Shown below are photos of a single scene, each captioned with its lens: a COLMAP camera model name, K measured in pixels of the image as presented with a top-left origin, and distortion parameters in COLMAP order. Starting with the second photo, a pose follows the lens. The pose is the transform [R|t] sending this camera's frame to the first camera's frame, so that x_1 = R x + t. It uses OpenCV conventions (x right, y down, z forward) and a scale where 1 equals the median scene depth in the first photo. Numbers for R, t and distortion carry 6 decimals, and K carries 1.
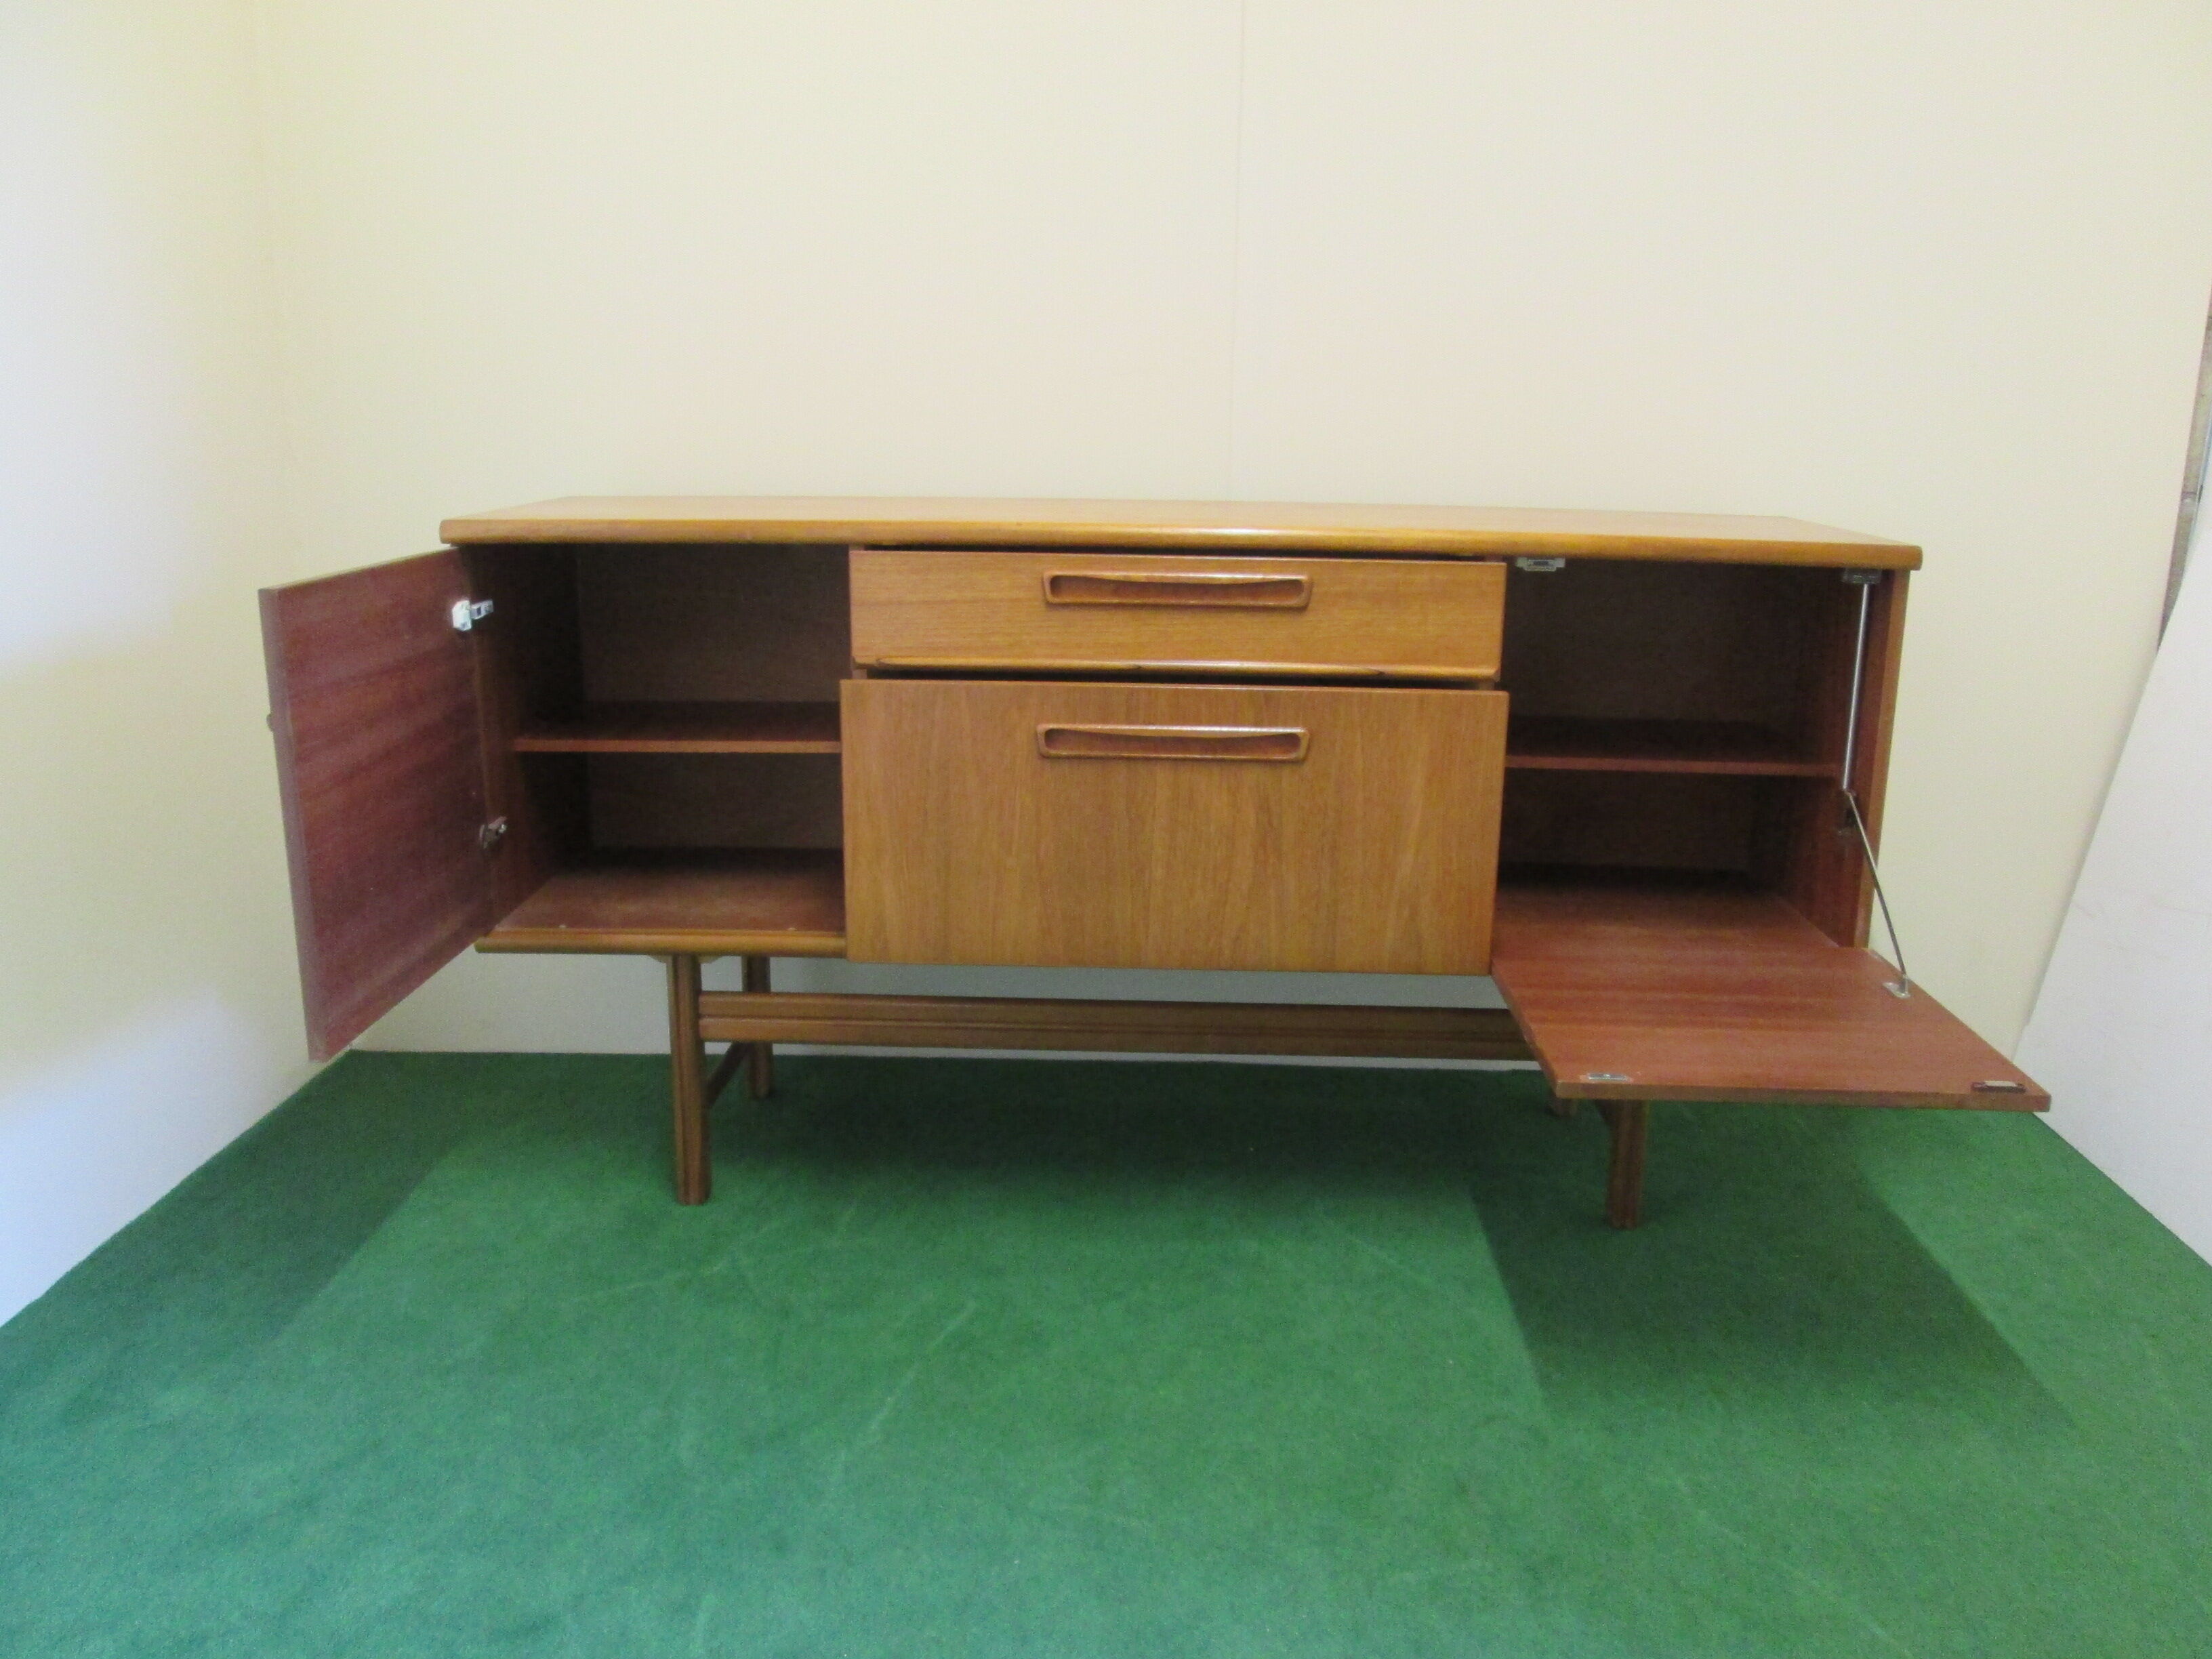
lens RADIAL K [[1832.0, 0, 1090.8], [0, 1832.0, 789.8], [0, 0, 1]] dist [-0.058548, 0.033376]
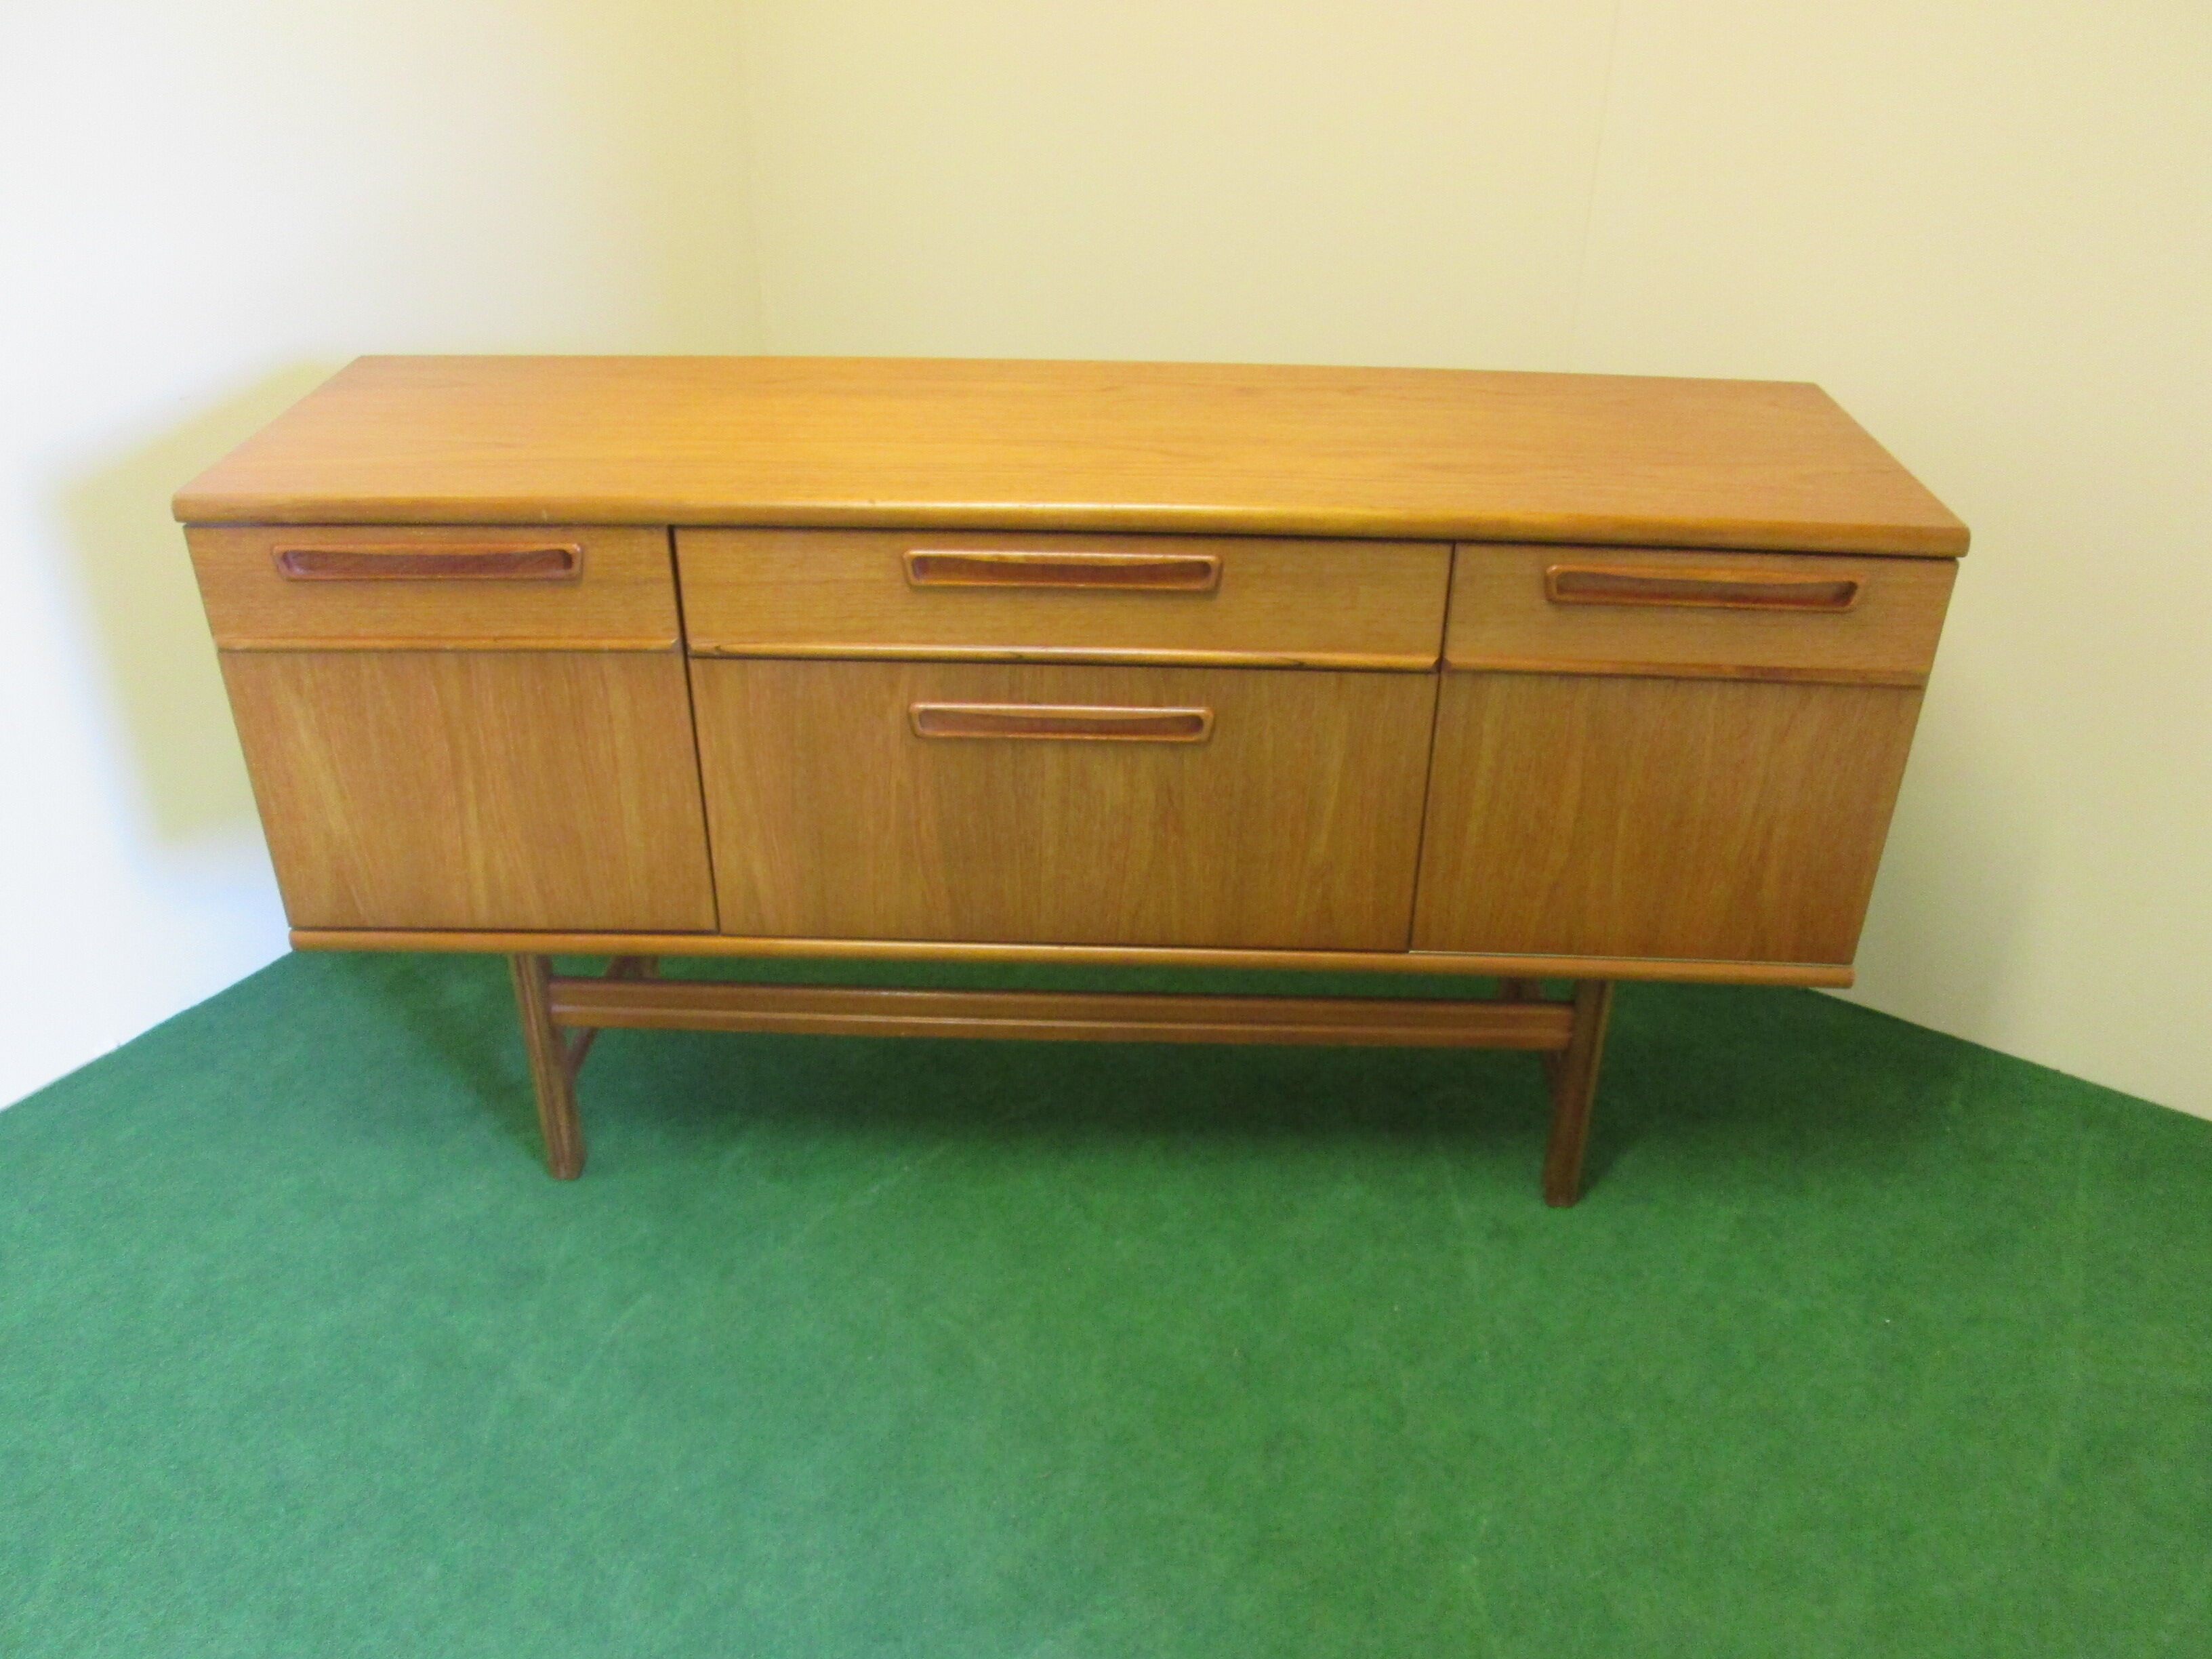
lens RADIAL K [[1832.0, 0, 1077.8], [0, 1832.0, 798.0], [0, 0, 1]] dist [-0.058548, 0.033376]
pose [[0.999927, -0.011703, -0.002996, 0.056024], [0.012066, 0.955220, 0.295652, -0.261869], [-0.000598, -0.295667, 0.955291, 0.180622]]
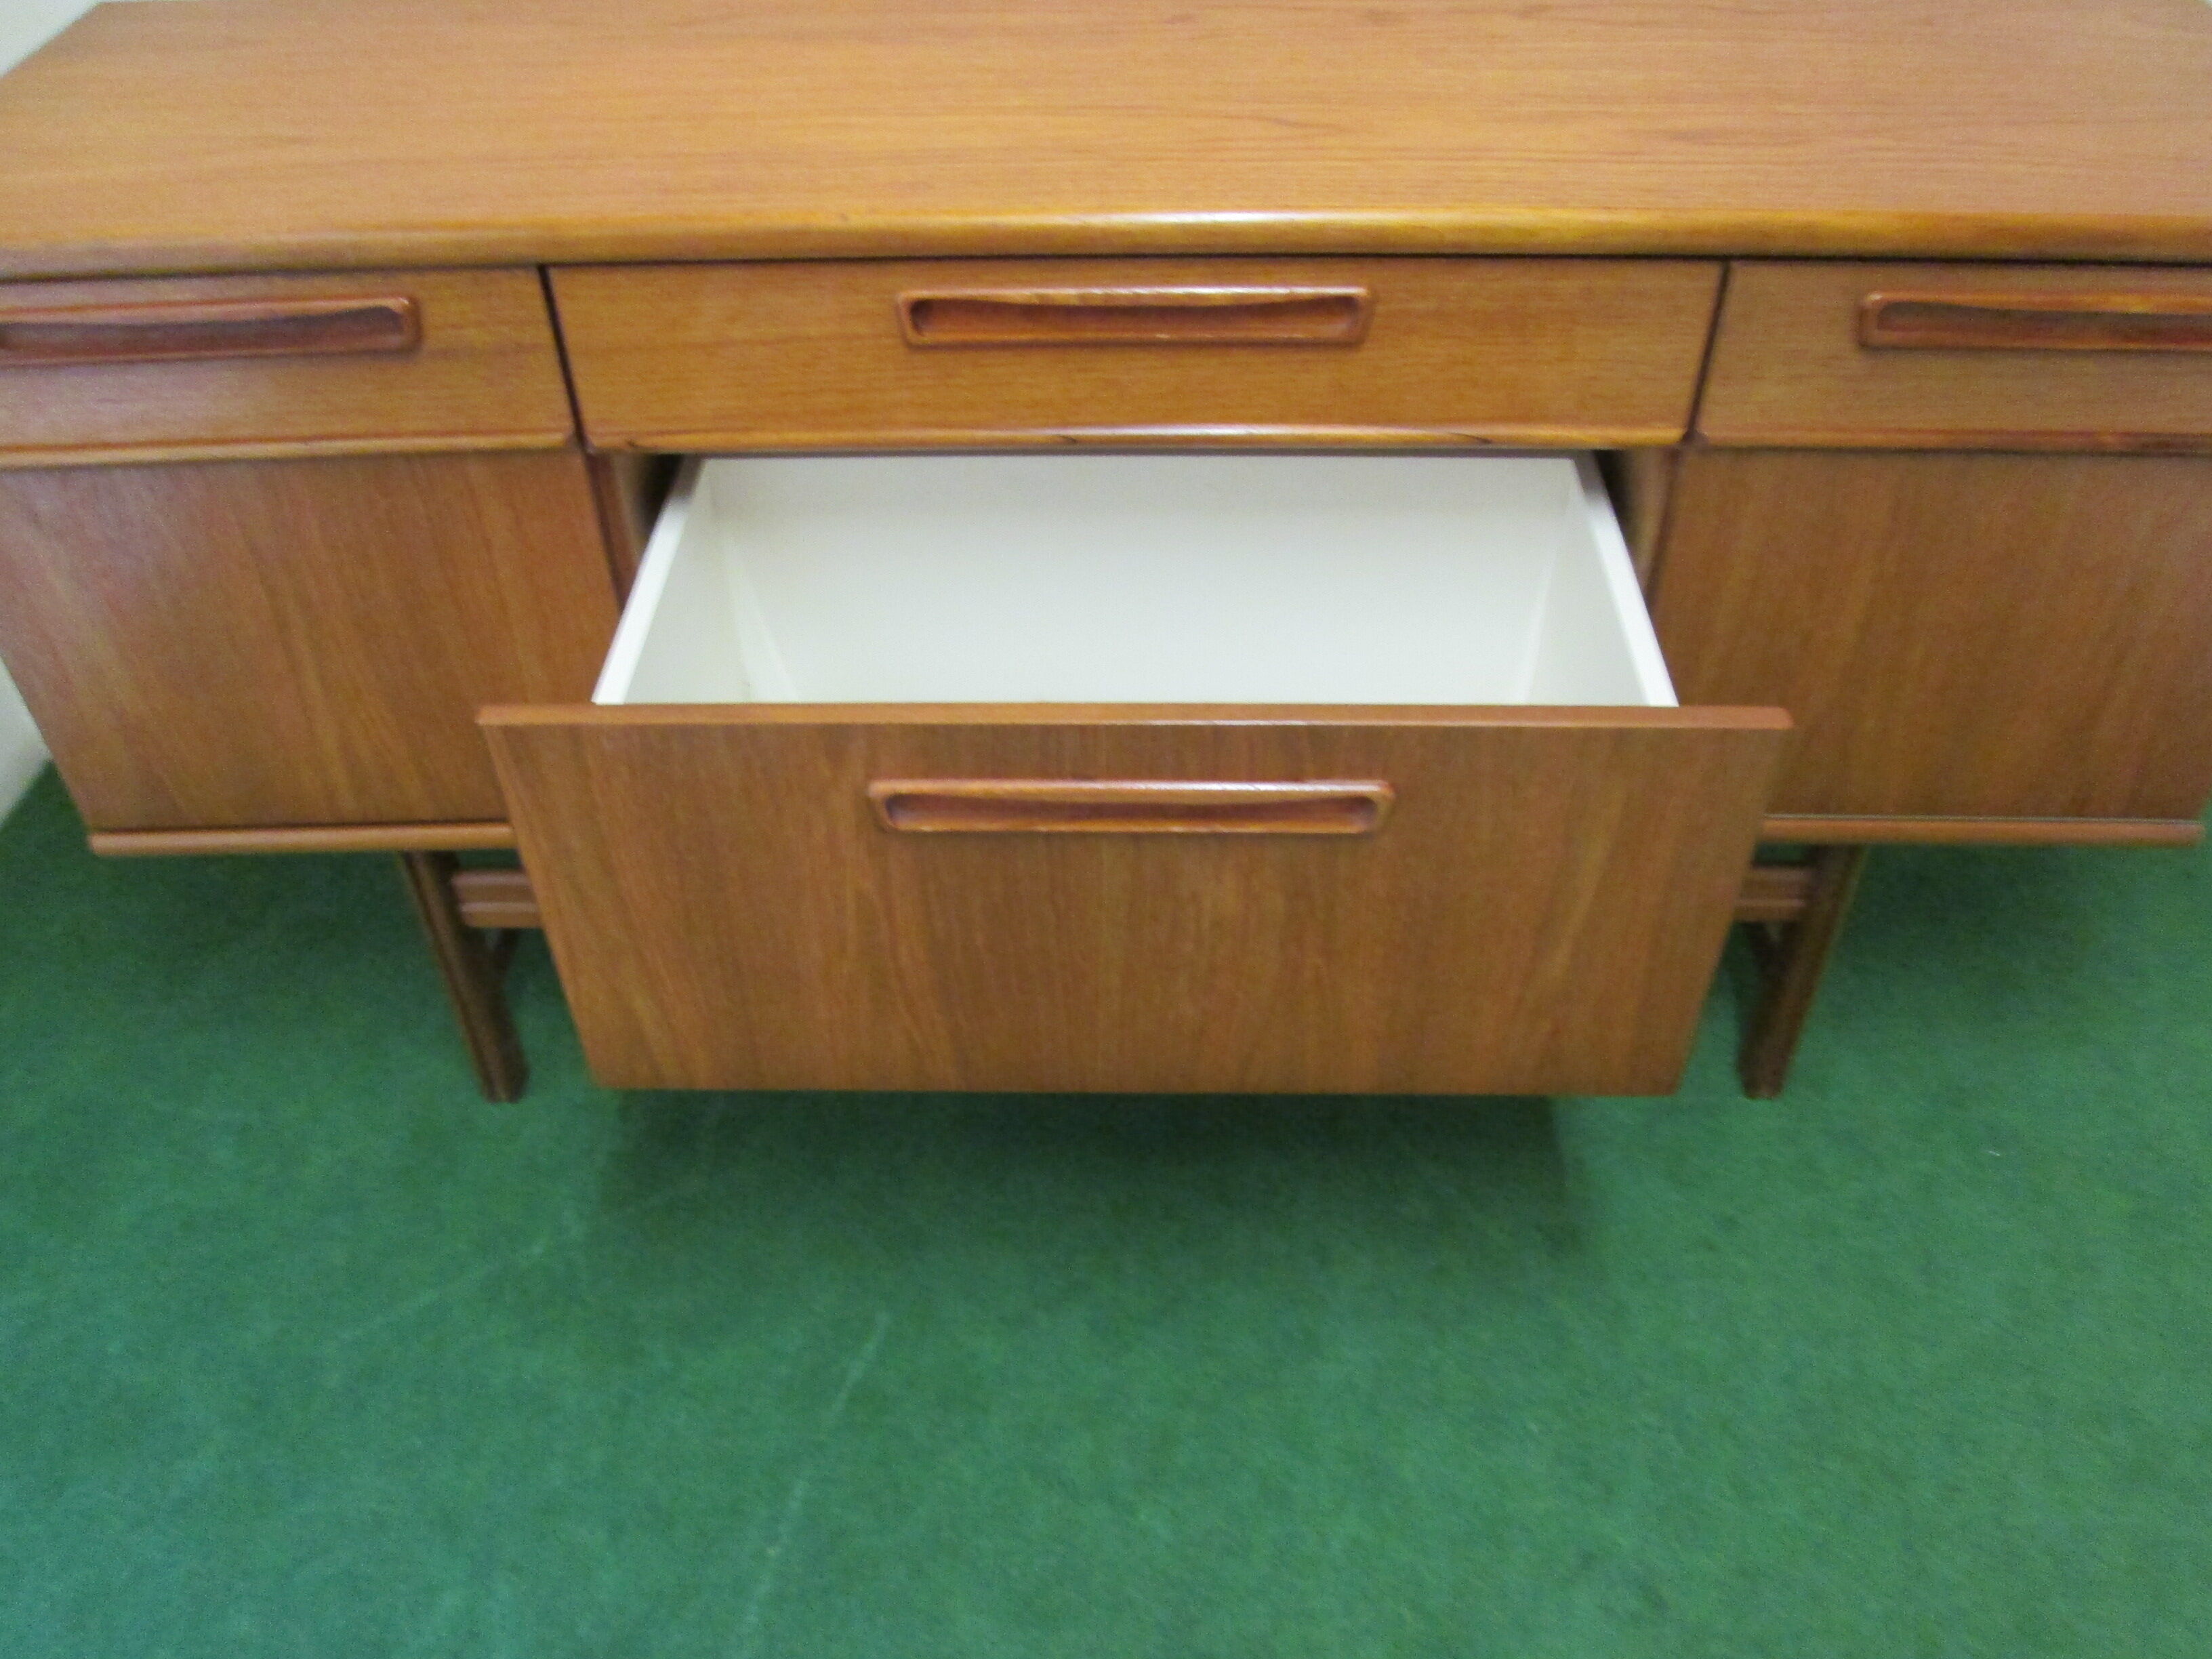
lens RADIAL K [[1832.0, 0, 1088.6], [0, 1832.0, 804.5], [0, 0, 1]] dist [-0.058548, 0.033376]
pose [[0.999147, -0.041230, -0.002417, 0.028506], [0.037285, 0.875252, 0.482228, -0.252104], [-0.017767, -0.481907, 0.876042, 0.452538]]
